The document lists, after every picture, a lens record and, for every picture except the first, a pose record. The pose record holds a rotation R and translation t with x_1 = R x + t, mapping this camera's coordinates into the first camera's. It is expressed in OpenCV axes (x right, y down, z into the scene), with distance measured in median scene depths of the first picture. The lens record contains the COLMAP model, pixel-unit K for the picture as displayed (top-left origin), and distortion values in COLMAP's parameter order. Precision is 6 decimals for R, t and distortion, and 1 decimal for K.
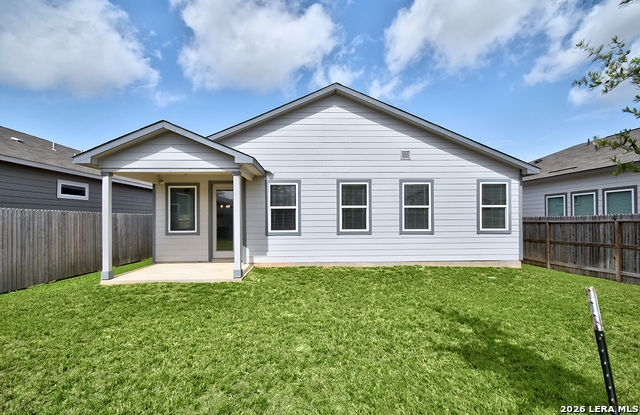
lens RADIAL K [[297.2, 0, 320.0], [0, 297.2, 207.5], [0, 0, 1]] dist [-0.000437, -0.000407]
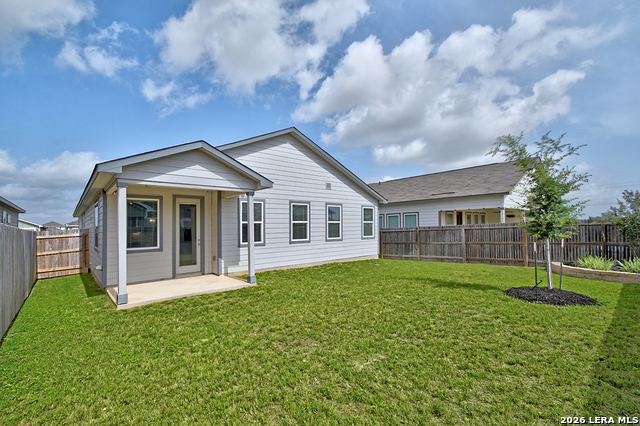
lens RADIAL K [[286.3, 0, 317.5], [0, 286.3, 218.6], [0, 0, 1]] dist [0.002752, -0.000416]
pose [[0.768645, 0.011849, 0.639566, -0.631983], [-0.001885, 0.999866, -0.016259, 0.003033], [-0.639673, 0.011292, 0.768564, -0.022555]]
